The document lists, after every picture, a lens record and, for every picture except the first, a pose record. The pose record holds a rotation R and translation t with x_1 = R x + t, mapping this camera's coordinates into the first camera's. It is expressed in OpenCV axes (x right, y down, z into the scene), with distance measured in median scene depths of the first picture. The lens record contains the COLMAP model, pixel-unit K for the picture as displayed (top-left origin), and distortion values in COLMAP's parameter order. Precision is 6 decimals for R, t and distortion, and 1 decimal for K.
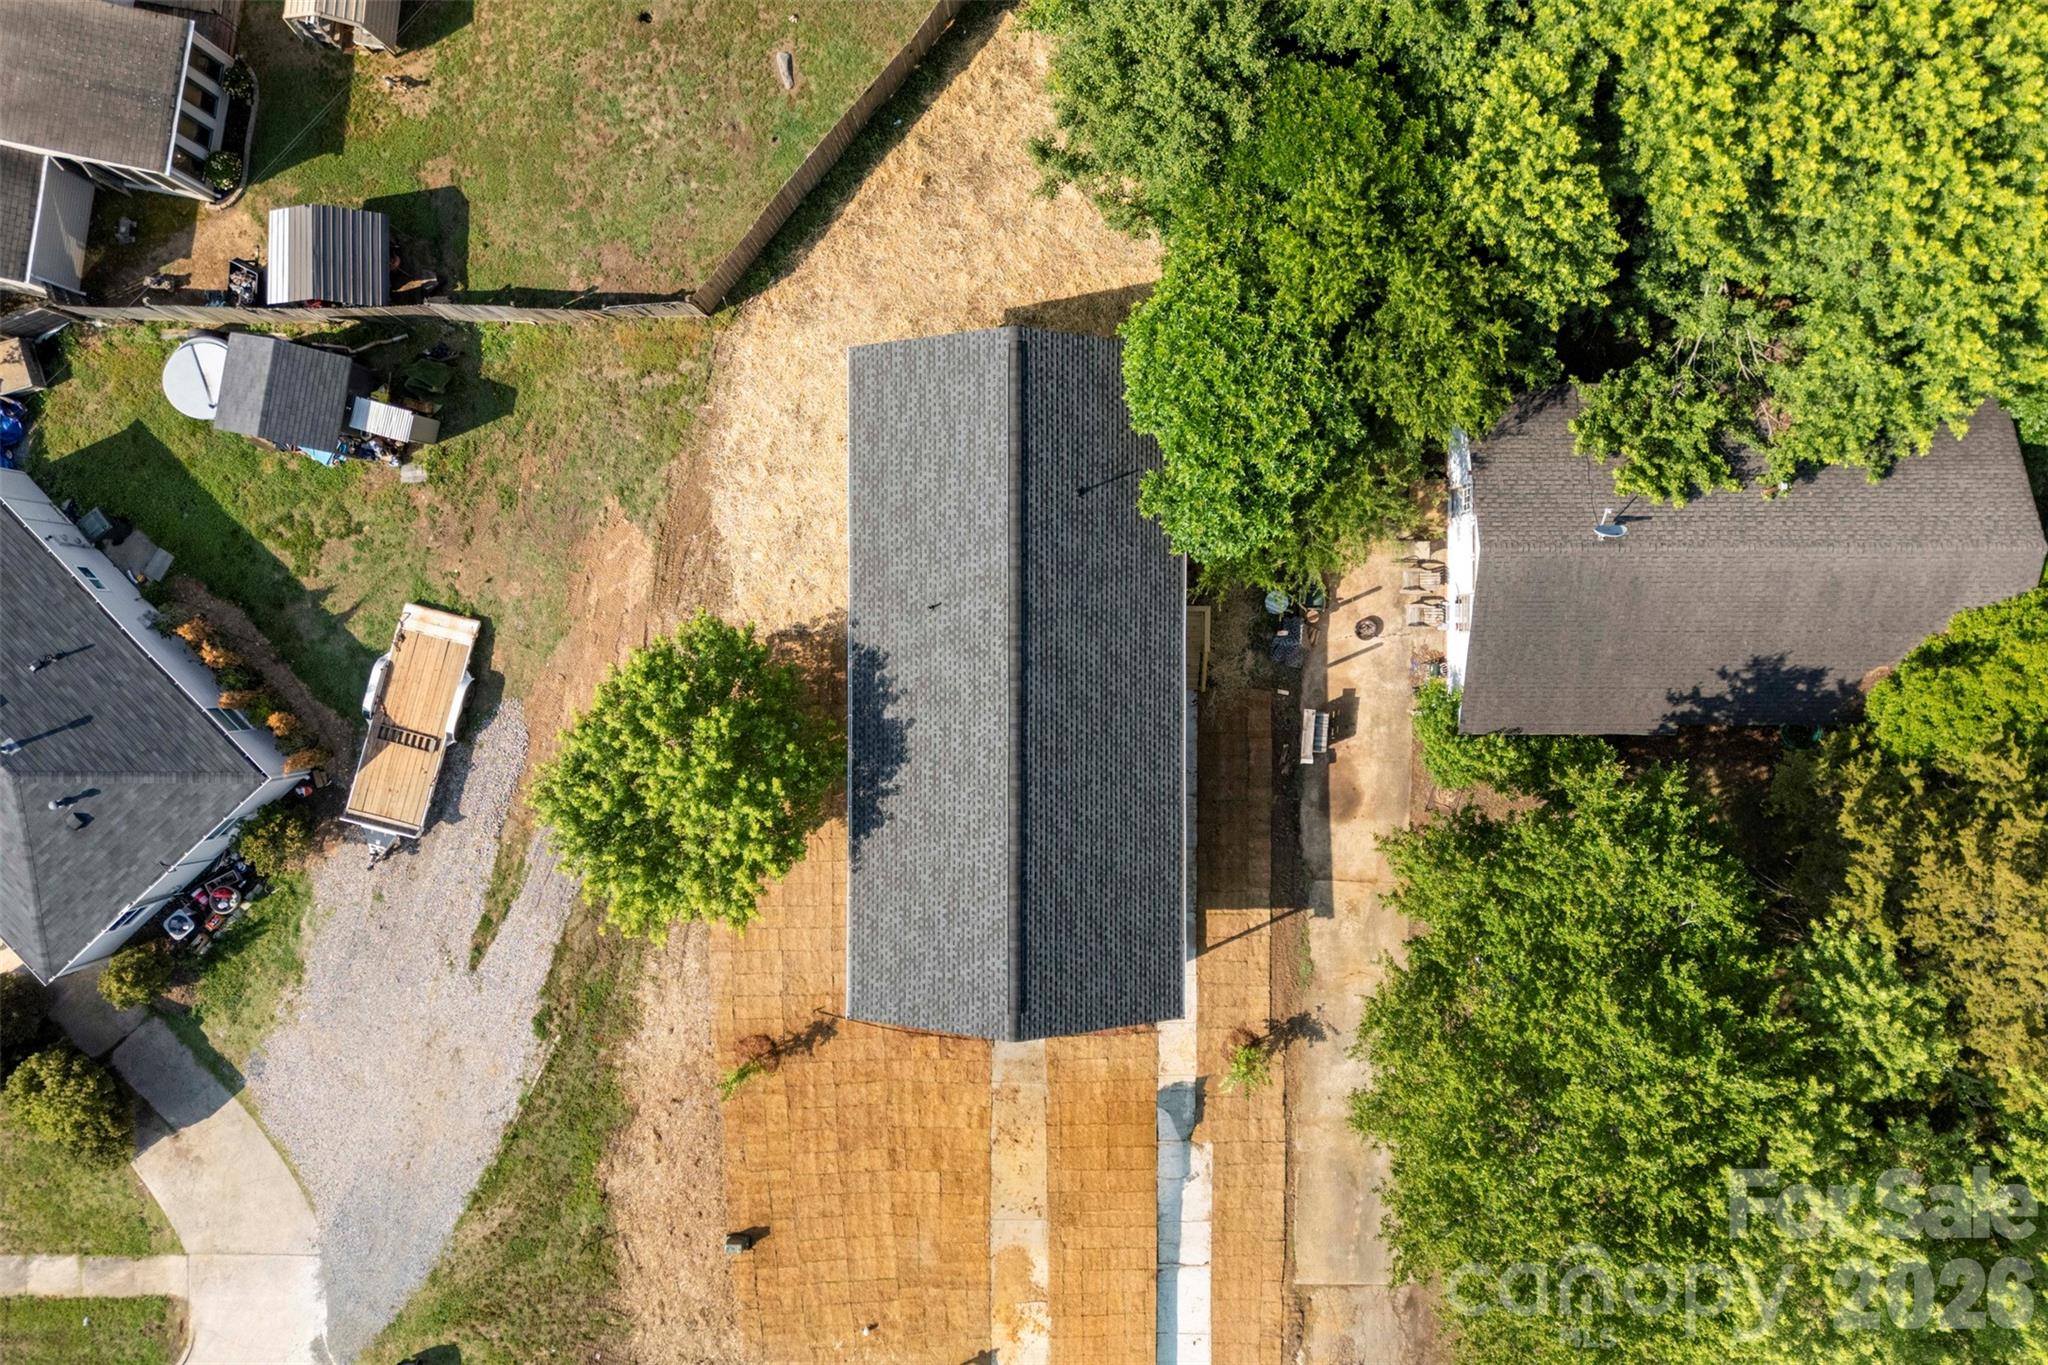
lens RADIAL K [[1471.0, 0, 1028.4], [0, 1471.0, 666.1], [0, 0, 1]] dist [0.081106, -0.078832]
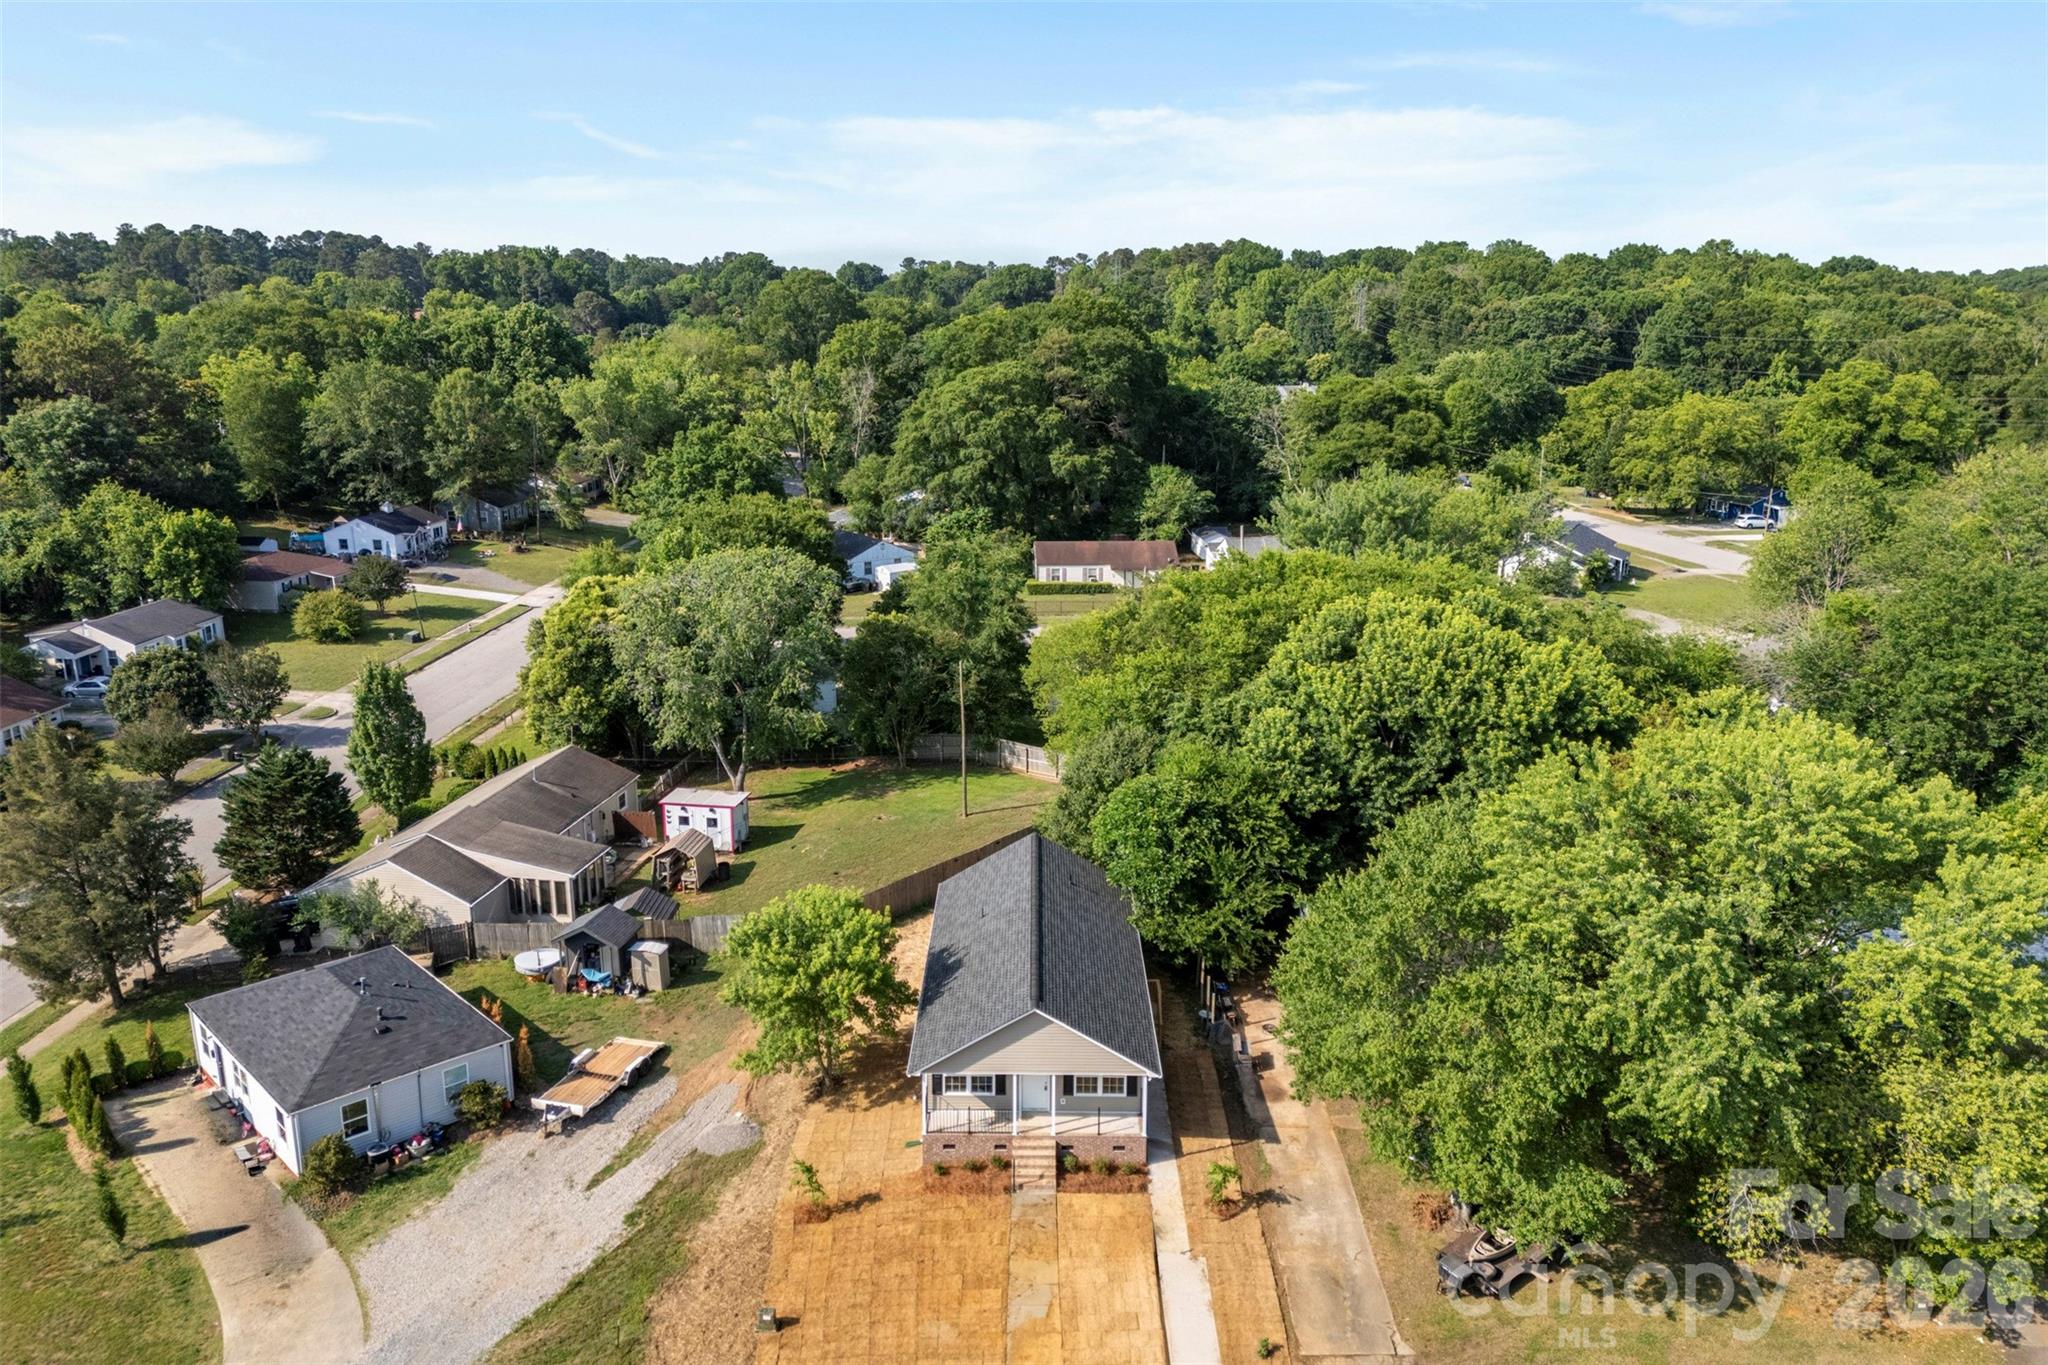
lens RADIAL K [[1471.0, 0, 1022.5], [0, 1471.0, 695.4], [0, 0, 1]] dist [0.081106, -0.078832]
pose [[0.999928, 0.010402, -0.006037, -0.012832], [-0.008518, 0.258128, -0.966073, 1.297612], [-0.008491, 0.966055, 0.258198, 0.292616]]
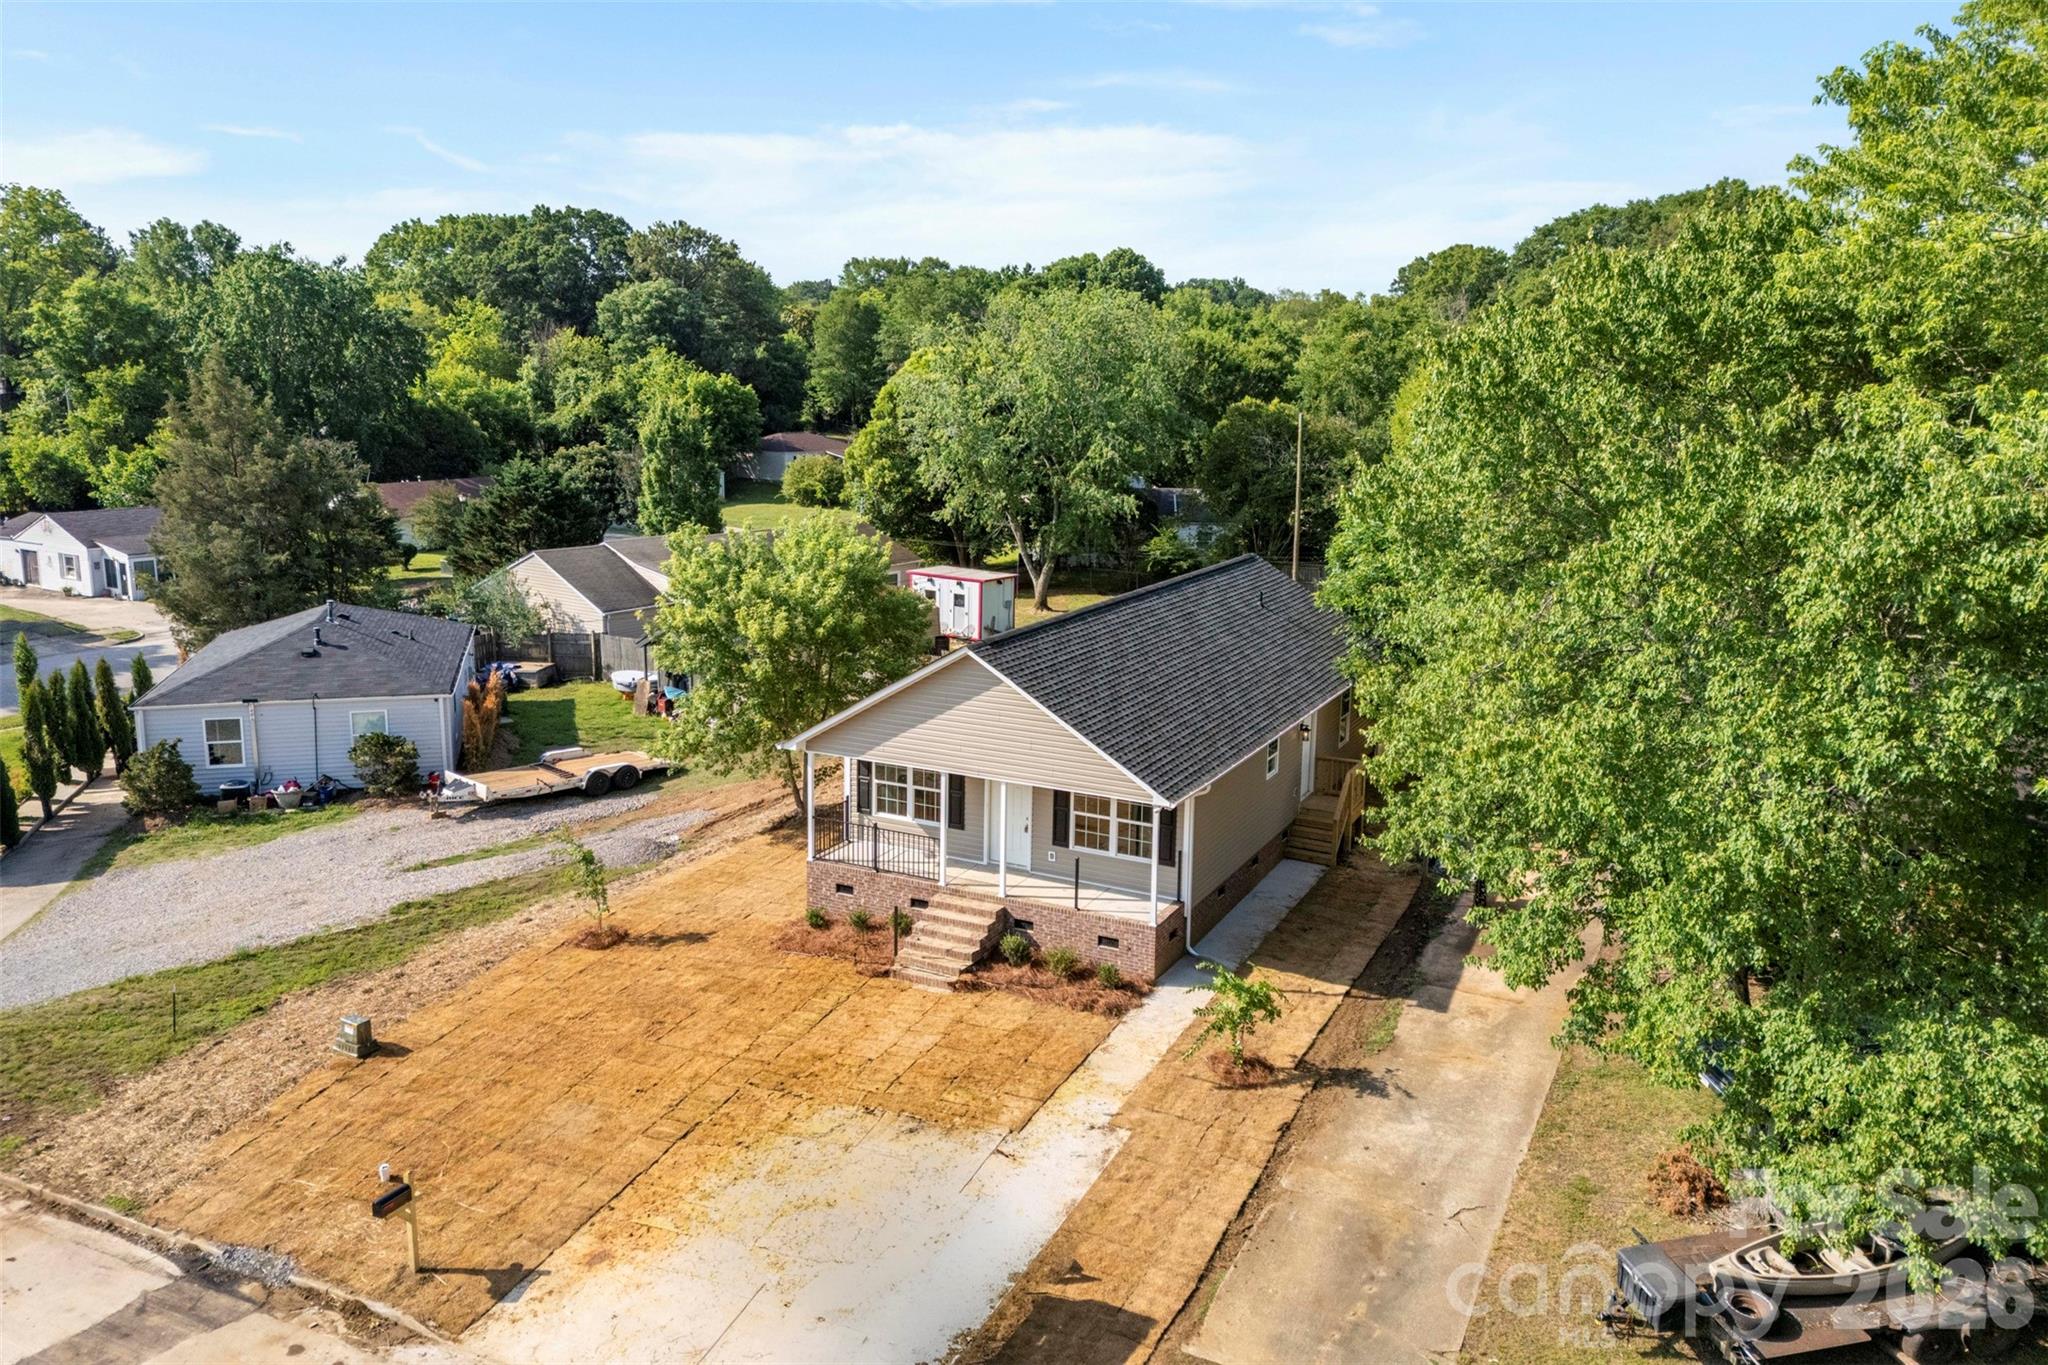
lens RADIAL K [[1471.0, 0, 1027.9], [0, 1471.0, 672.2], [0, 0, 1]] dist [0.081106, -0.078832]
pose [[0.894313, 0.109493, -0.433838, 0.304246], [-0.447067, 0.178970, -0.876414, 0.778314], [-0.018317, 0.977743, 0.209006, 0.716957]]
